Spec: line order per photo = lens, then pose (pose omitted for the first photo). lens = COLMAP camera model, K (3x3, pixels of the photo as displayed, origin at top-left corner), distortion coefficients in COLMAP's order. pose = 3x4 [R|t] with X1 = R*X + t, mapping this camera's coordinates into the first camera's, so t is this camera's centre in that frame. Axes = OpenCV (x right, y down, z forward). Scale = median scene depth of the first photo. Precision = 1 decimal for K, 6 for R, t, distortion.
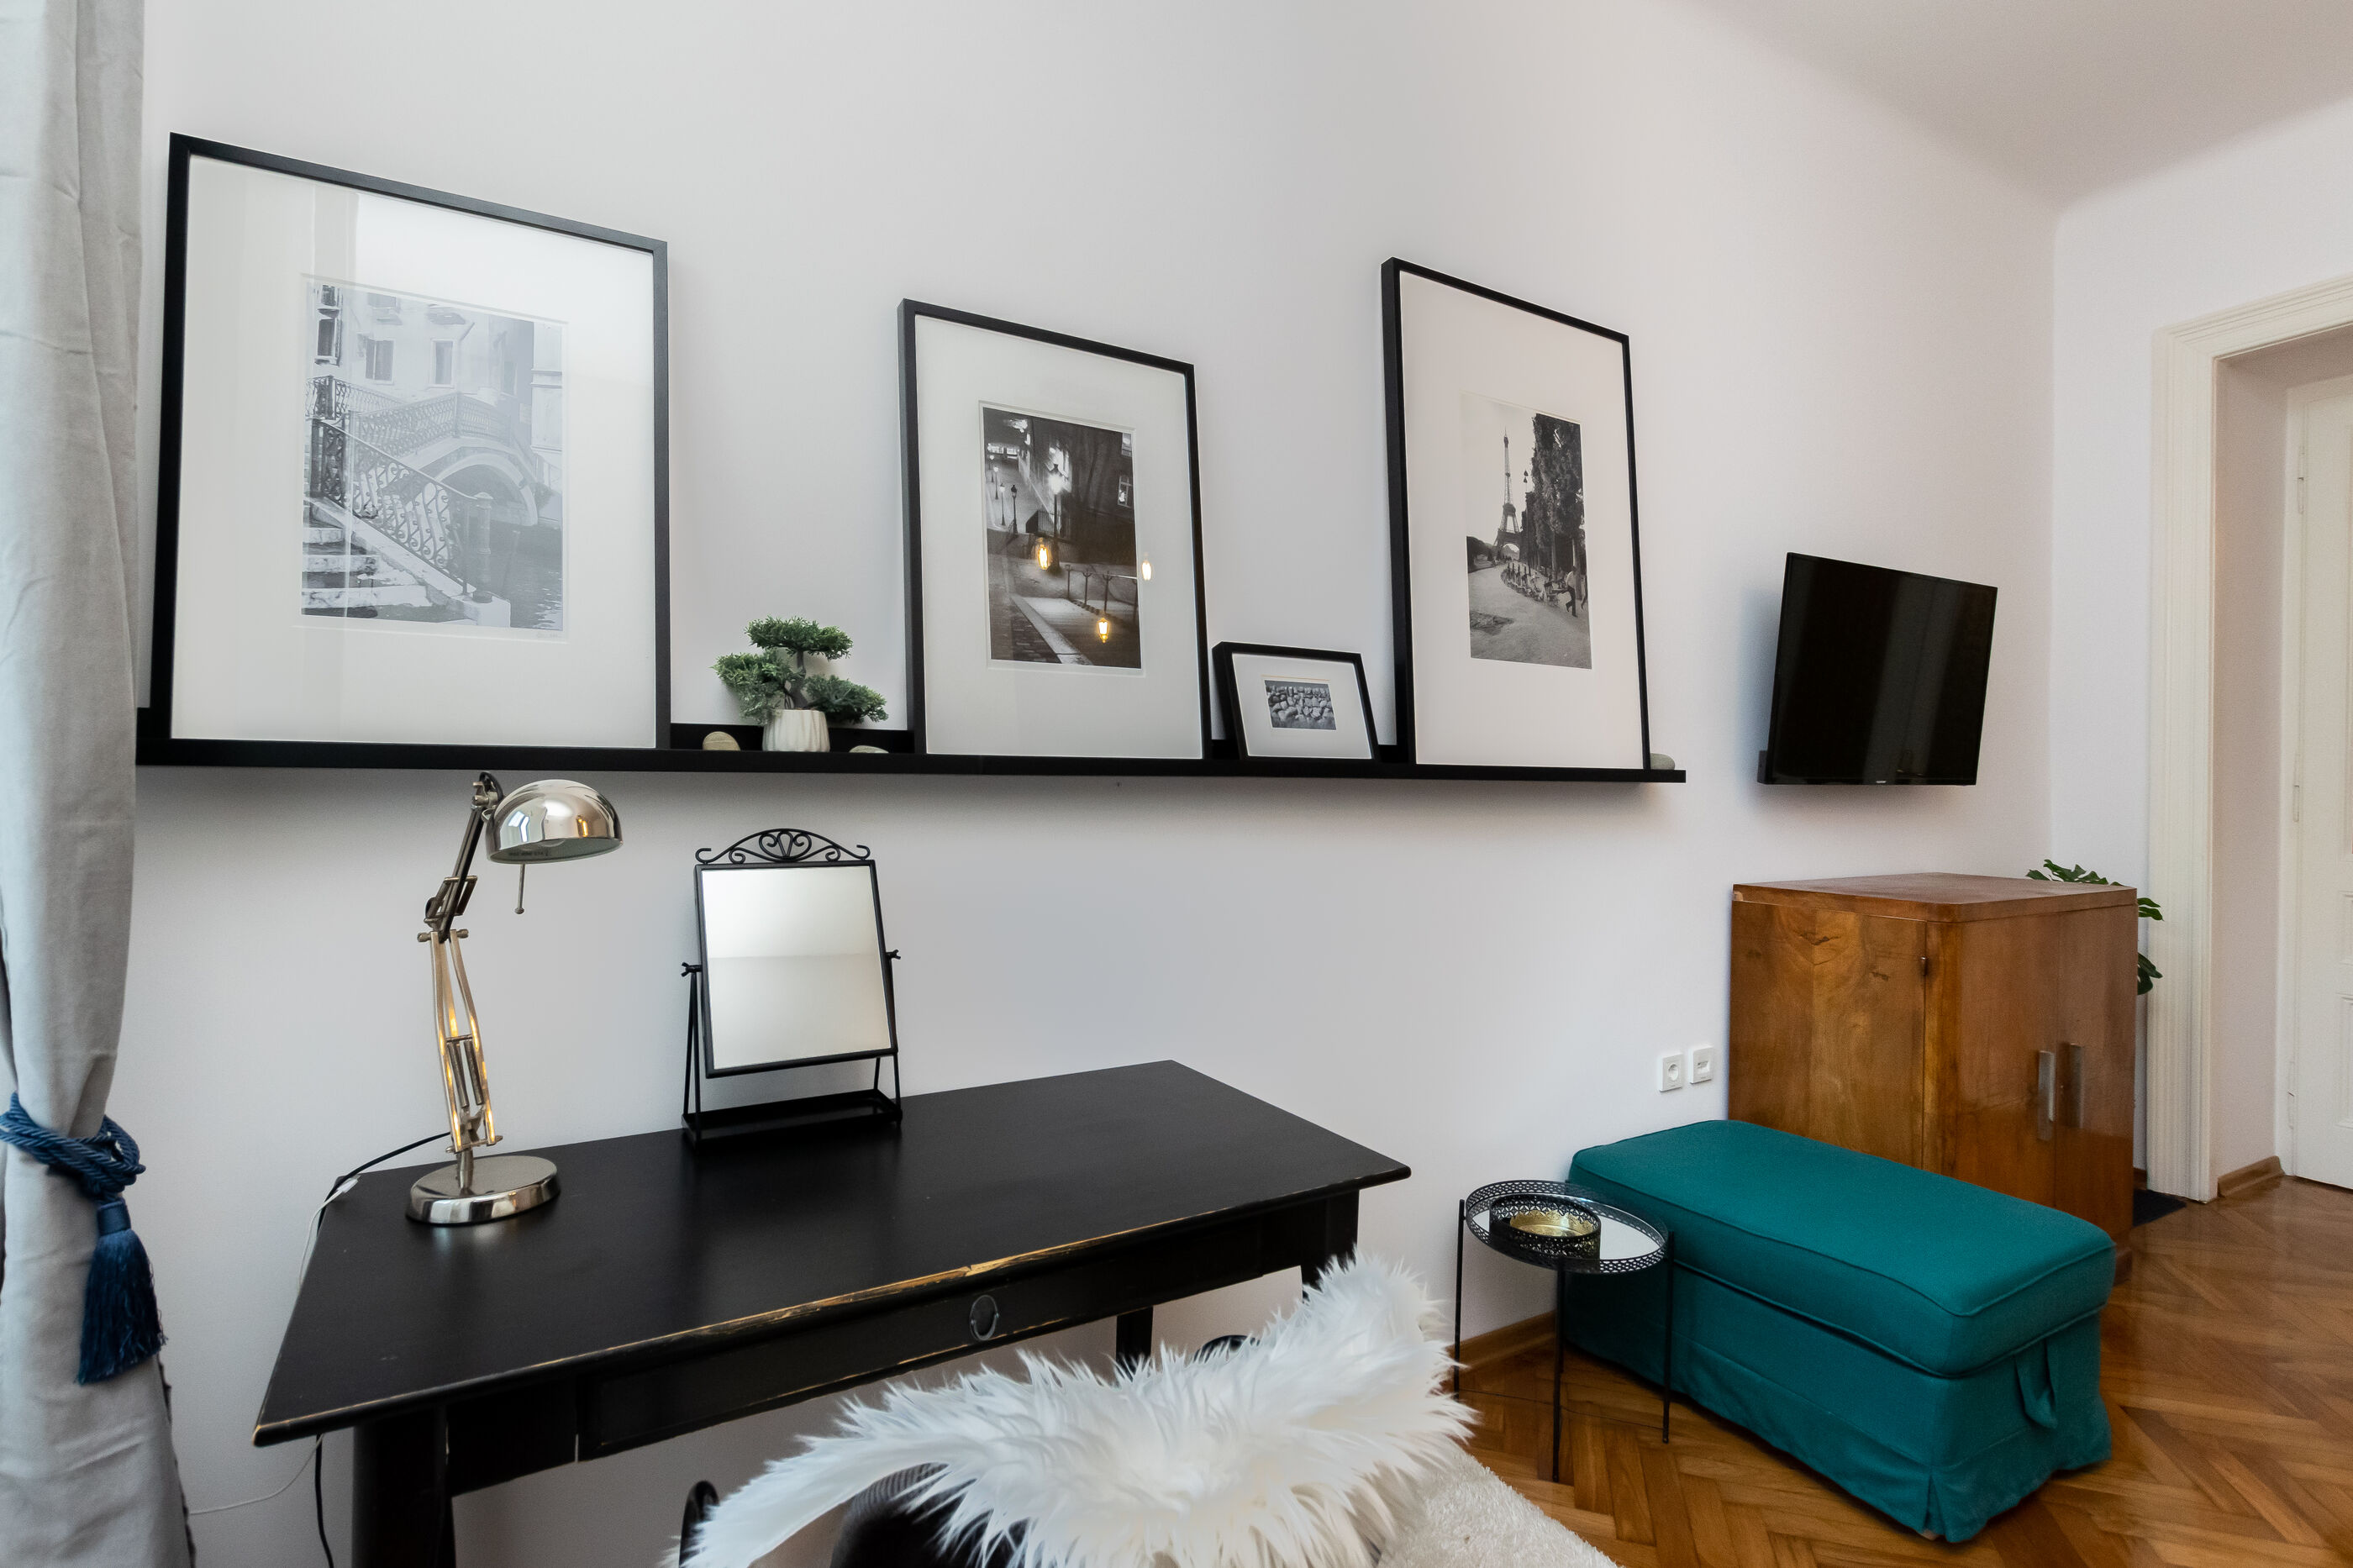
lens RADIAL K [[1105.2, 0, 1273.6], [0, 1105.2, 785.1], [0, 0, 1]] dist [-0.002037, 0.006335]
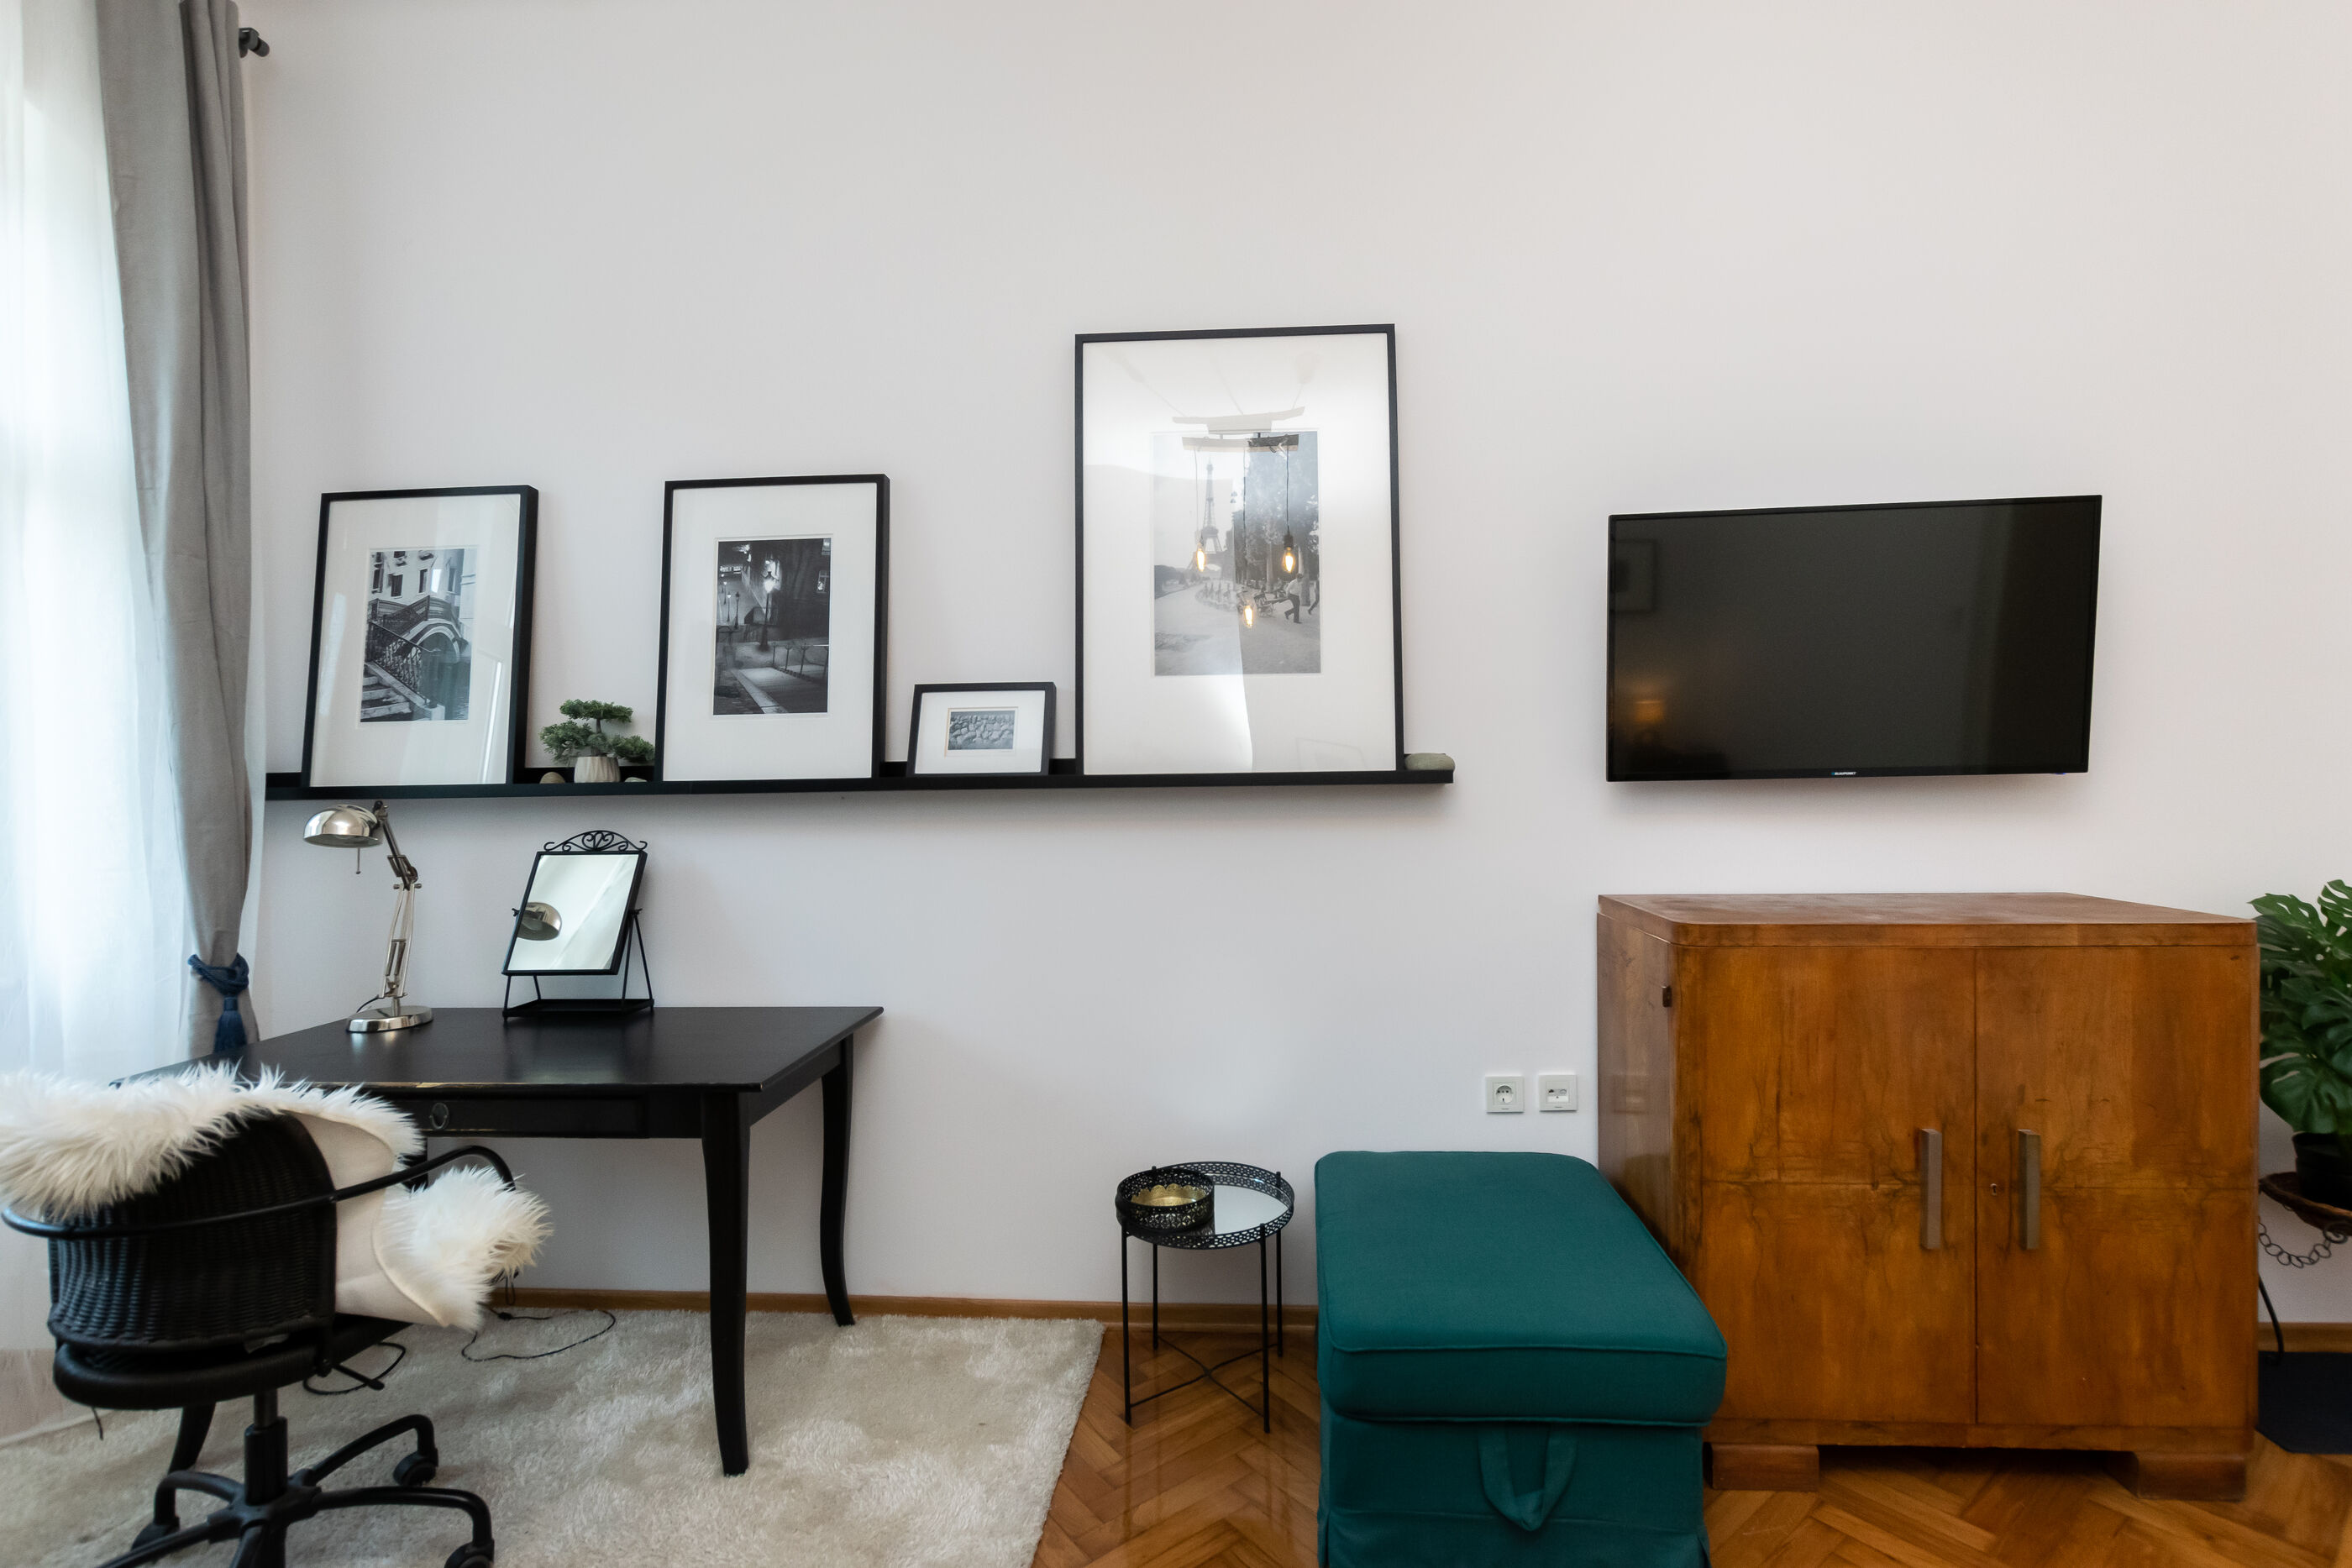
lens RADIAL K [[1080.1, 0, 1233.2], [0, 1080.1, 794.3], [0, 0, 1]] dist [0.010519, -0.000018]
pose [[0.825055, -0.018801, -0.564739, 1.077483], [0.020637, 0.999782, -0.003134, 0.009808], [0.564675, -0.009069, 0.825263, 0.194854]]
